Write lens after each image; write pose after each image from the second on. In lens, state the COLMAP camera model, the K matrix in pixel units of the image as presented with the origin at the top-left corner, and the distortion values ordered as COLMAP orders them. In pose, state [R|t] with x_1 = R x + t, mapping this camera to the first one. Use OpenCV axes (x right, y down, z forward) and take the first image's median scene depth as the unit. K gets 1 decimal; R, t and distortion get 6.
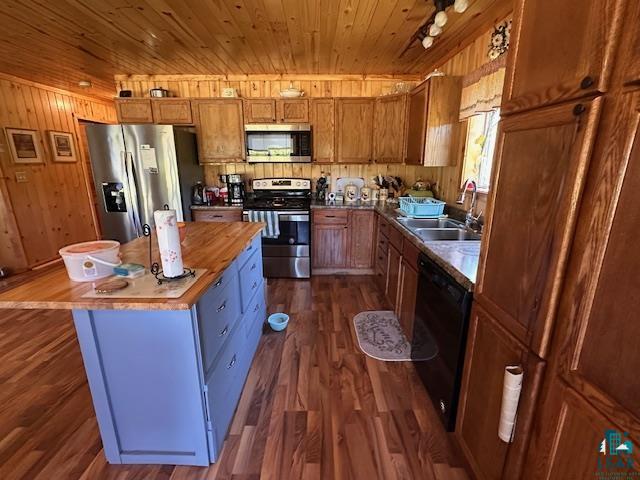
lens RADIAL K [[302.4, 0, 323.3], [0, 302.4, 242.2], [0, 0, 1]] dist [-0.001392, -0.001060]
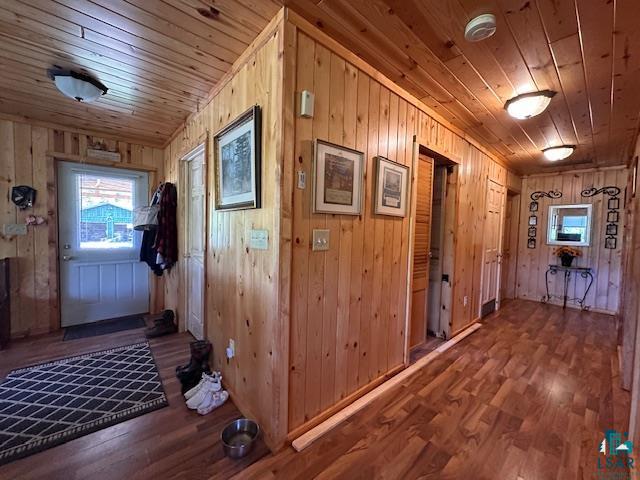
lens RADIAL K [[254.1, 0, 318.6], [0, 254.1, 240.8], [0, 0, 1]] dist [0.000502, 0.000183]
pose [[0.652149, 0.055280, -0.756073, -0.693157], [-0.225385, 0.966379, -0.123749, -0.163032], [0.723812, 0.251110, 0.642682, 0.735465]]
